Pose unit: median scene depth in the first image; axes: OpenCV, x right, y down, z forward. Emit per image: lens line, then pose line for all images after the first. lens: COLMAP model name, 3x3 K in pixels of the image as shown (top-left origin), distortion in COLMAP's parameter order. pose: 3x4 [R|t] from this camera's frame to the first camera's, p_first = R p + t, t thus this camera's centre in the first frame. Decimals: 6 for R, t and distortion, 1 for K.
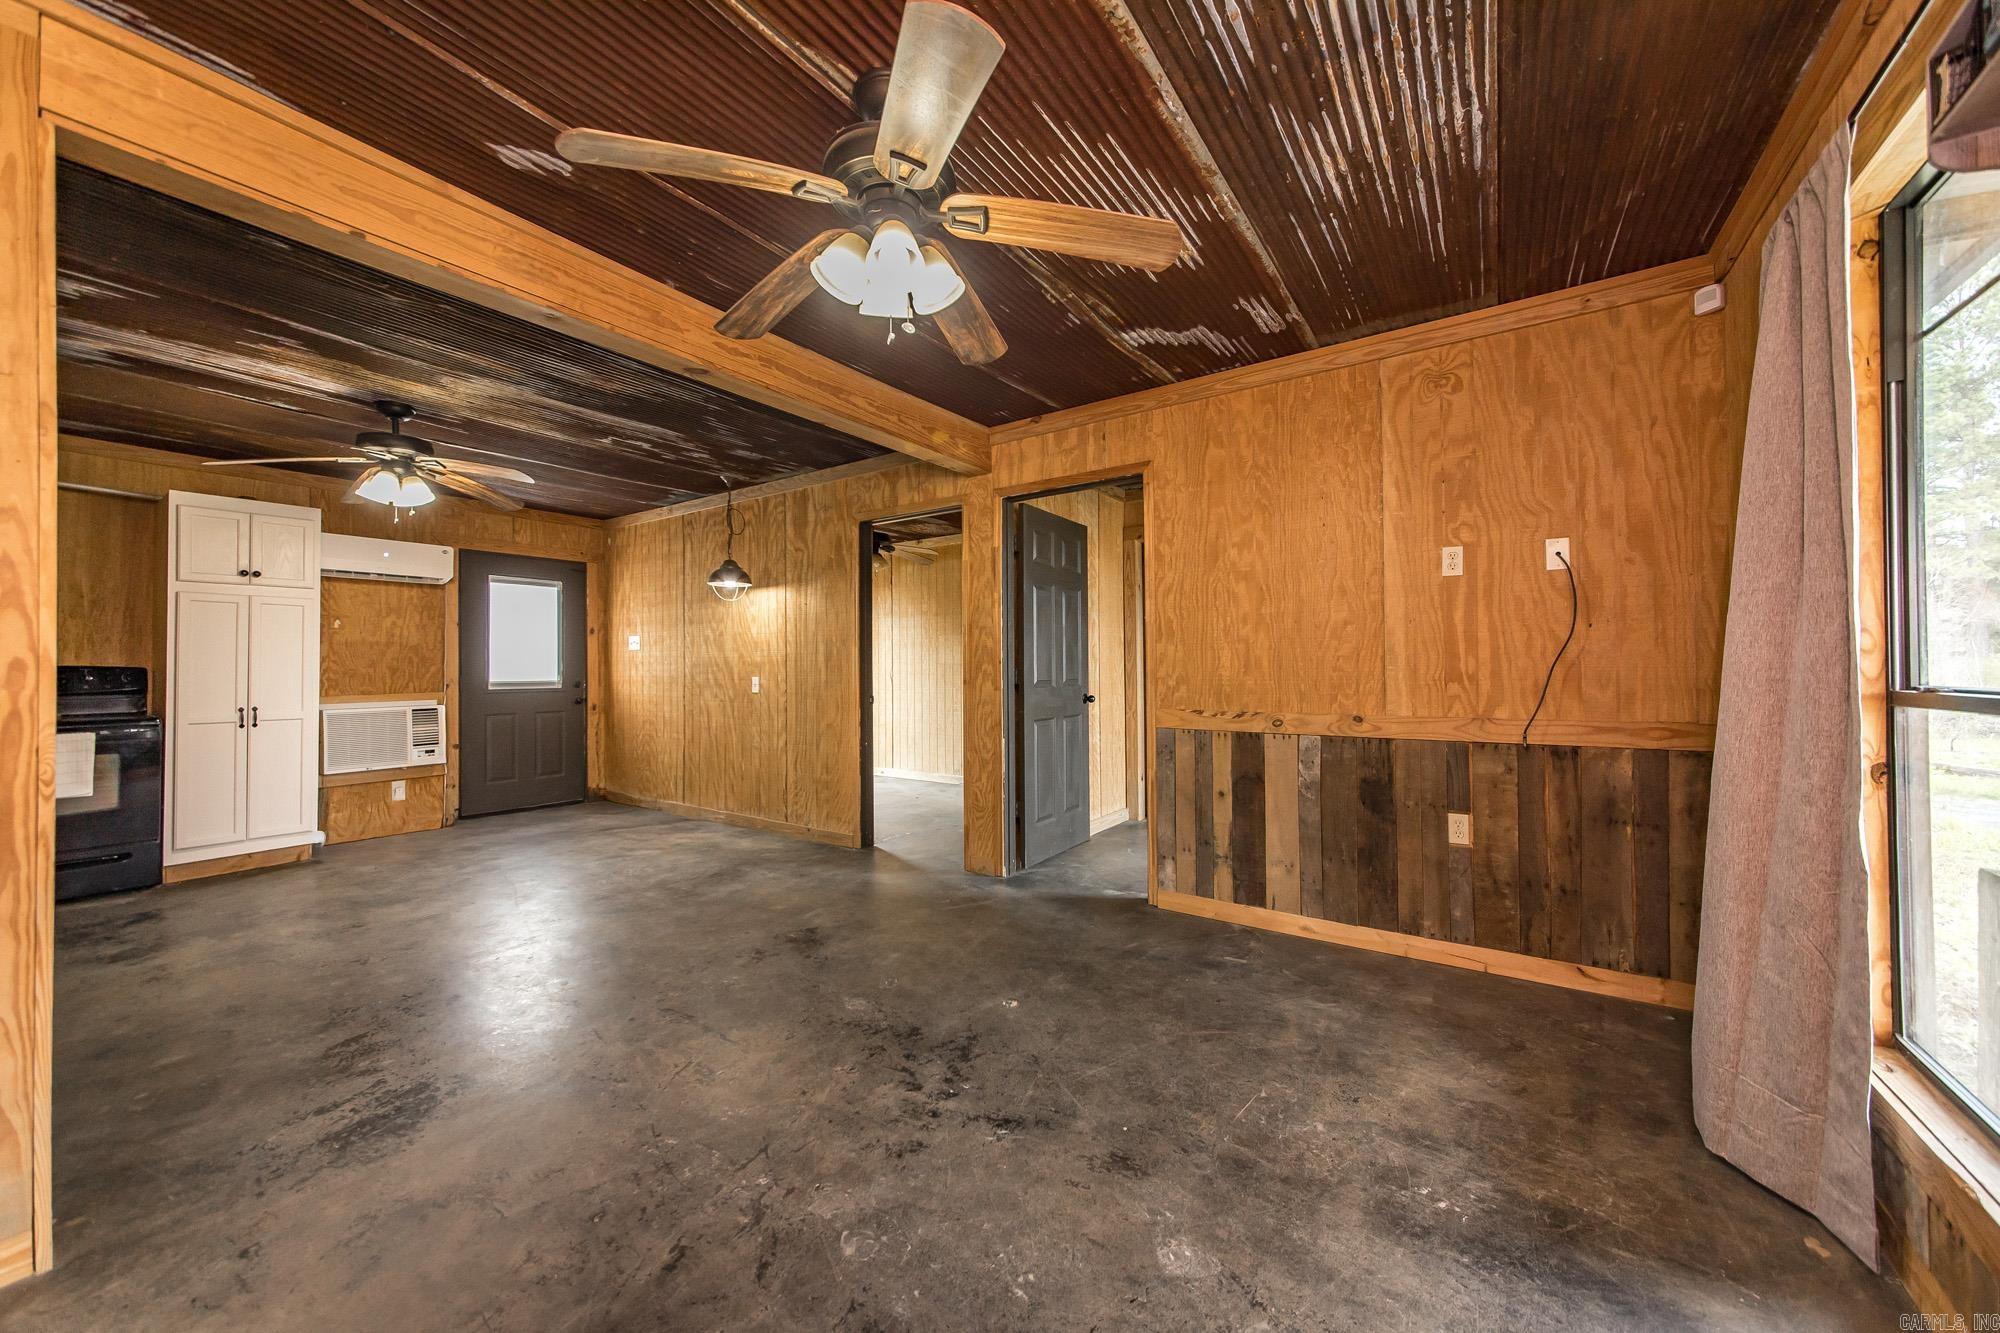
lens RADIAL K [[714.1, 0, 995.1], [0, 714.1, 660.4], [0, 0, 1]] dist [-0.001880, 0.000826]
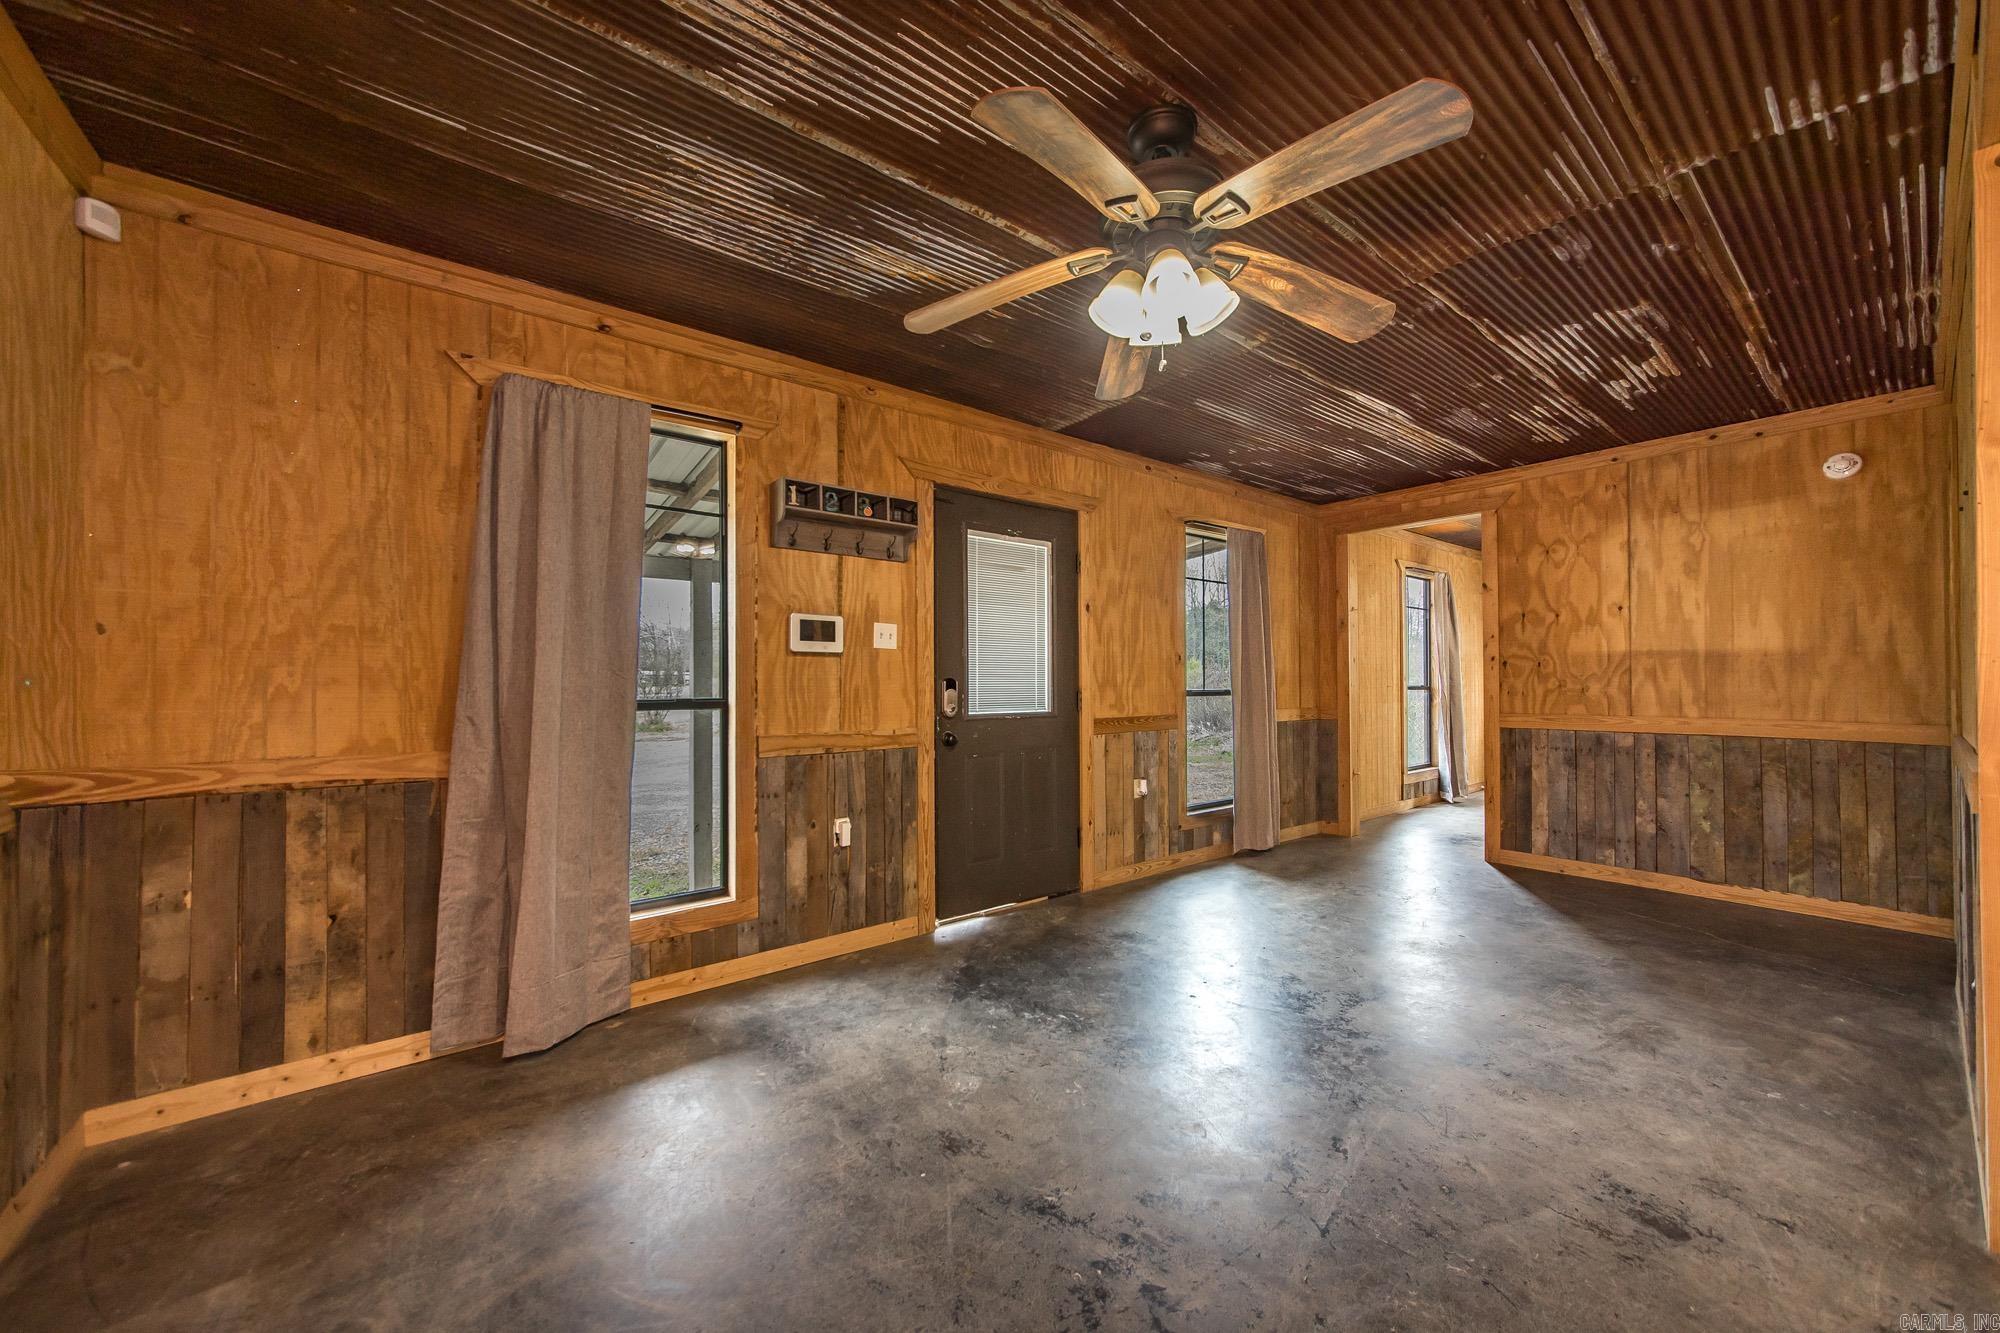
lens RADIAL K [[714.1, 0, 994.8], [0, 714.1, 673.2], [0, 0, 1]] dist [-0.001880, 0.000826]
pose [[-0.953682, 0.013939, 0.300494, -0.197188], [0.007411, 0.999711, -0.022853, 0.013539], [-0.300726, -0.019568, -0.953510, 1.843907]]
